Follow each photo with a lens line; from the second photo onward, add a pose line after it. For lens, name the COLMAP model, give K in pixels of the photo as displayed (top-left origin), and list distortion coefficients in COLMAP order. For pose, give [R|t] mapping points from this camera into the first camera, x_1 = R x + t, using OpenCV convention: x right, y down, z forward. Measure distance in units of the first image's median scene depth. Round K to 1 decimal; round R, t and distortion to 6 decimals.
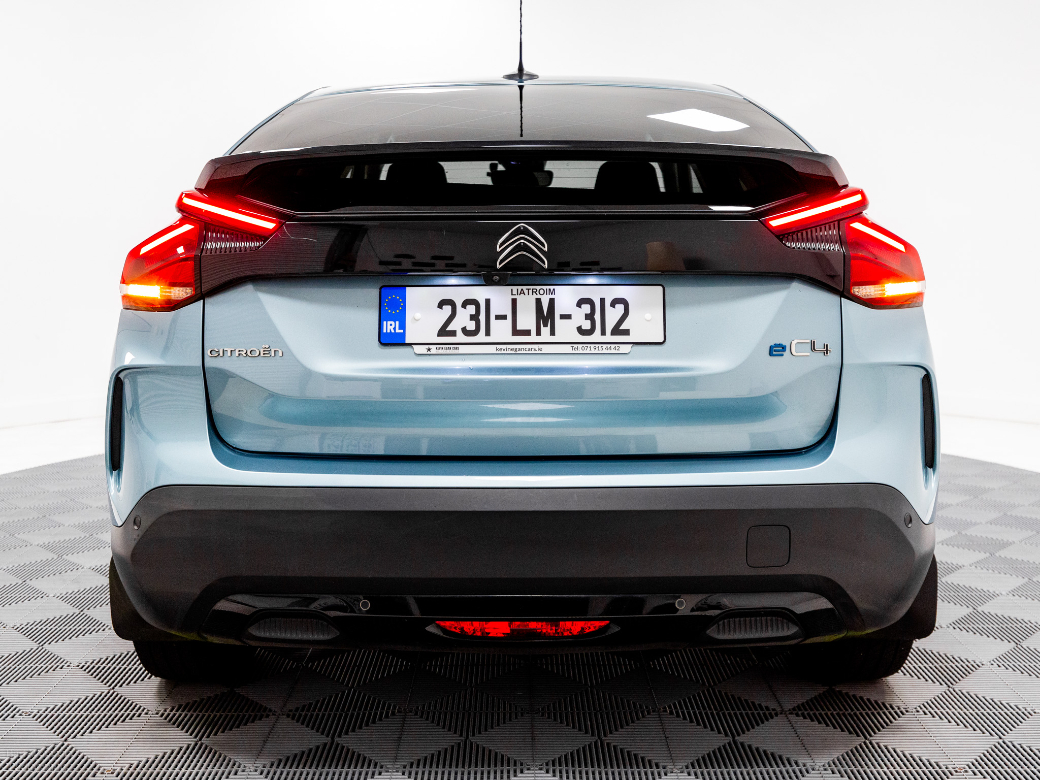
lens RADIAL K [[1144.5, 0, 517.5], [0, 1144.5, 384.3], [0, 0, 1]] dist [0.035209, 0.000000]
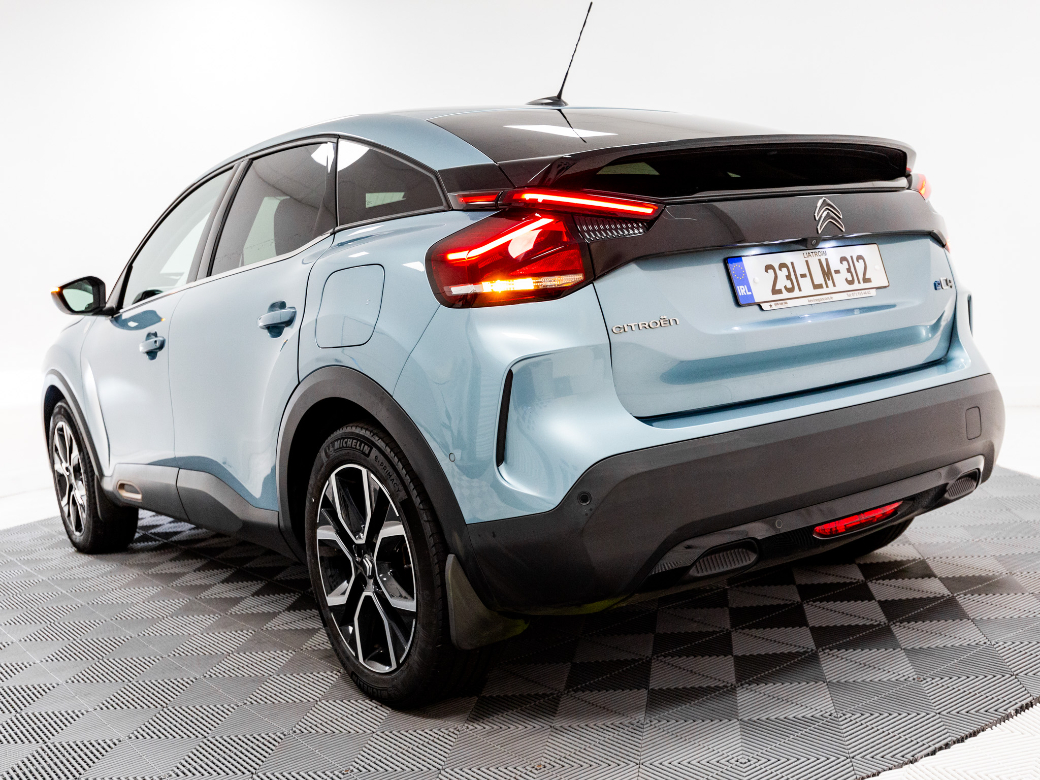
lens RADIAL K [[1144.5, 0, 520.2], [0, 1144.5, 392.8], [0, 0, 1]] dist [0.035209, 0.000000]
pose [[0.792301, -0.128232, 0.596503, -1.011310], [0.165936, 0.986101, -0.008418, 0.025695], [-0.587132, 0.105651, 0.802567, 0.199012]]
